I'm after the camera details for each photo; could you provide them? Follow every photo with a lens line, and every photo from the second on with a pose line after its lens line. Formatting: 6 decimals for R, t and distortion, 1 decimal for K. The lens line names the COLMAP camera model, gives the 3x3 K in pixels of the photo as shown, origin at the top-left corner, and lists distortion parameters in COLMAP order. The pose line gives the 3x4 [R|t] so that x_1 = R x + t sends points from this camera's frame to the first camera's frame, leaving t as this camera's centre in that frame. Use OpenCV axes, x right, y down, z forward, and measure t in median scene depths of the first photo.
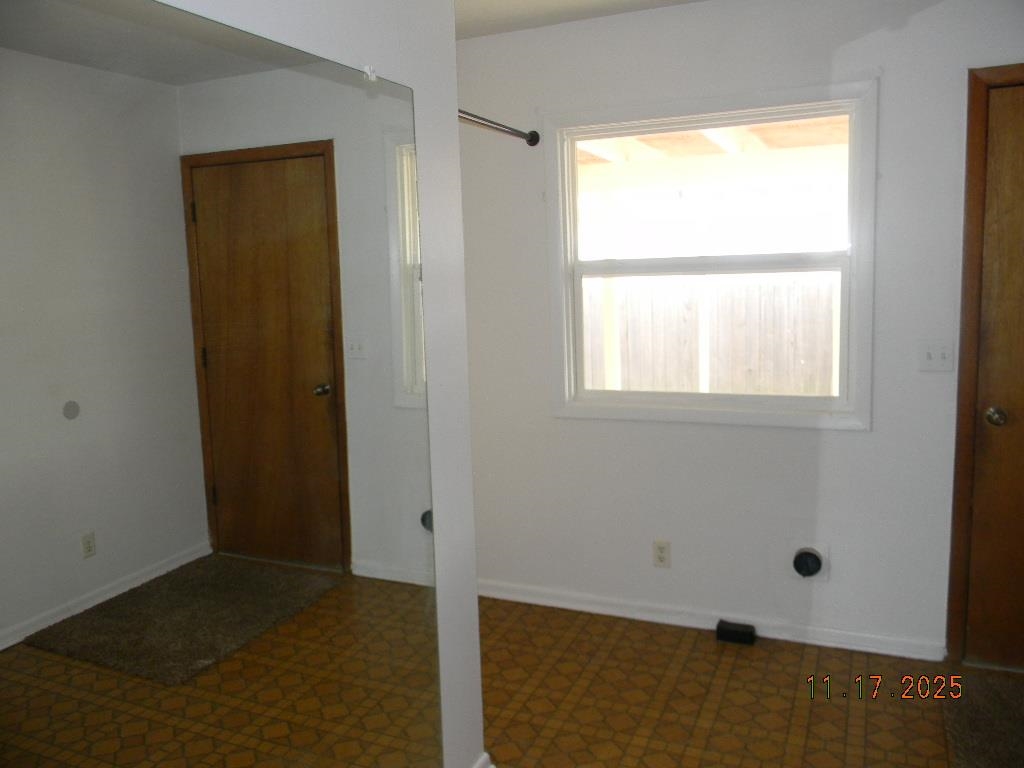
lens RADIAL K [[820.8, 0, 510.3], [0, 820.8, 382.4], [0, 0, 1]] dist [-0.001545, 0.001453]
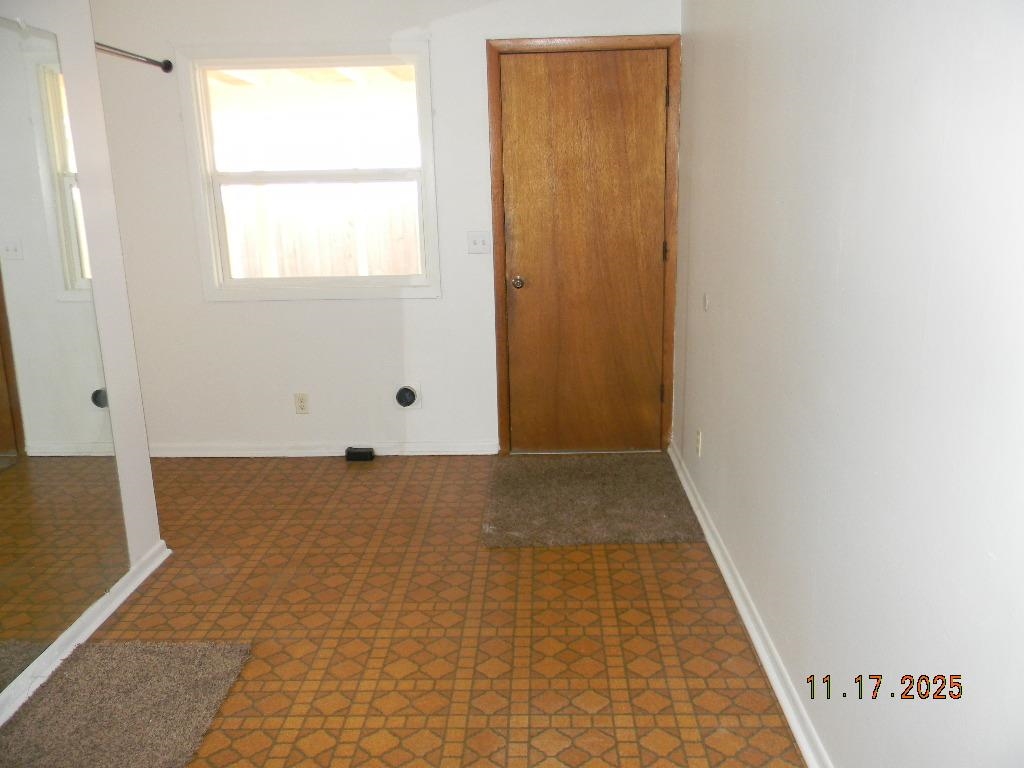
lens RADIAL K [[820.8, 0, 515.9], [0, 820.8, 385.0], [0, 0, 1]] dist [-0.001545, 0.001453]
pose [[0.926800, -0.076672, 0.367645, 0.026172], [0.041209, 0.993789, 0.103369, 0.066775], [-0.373287, -0.080652, 0.924203, -0.358632]]
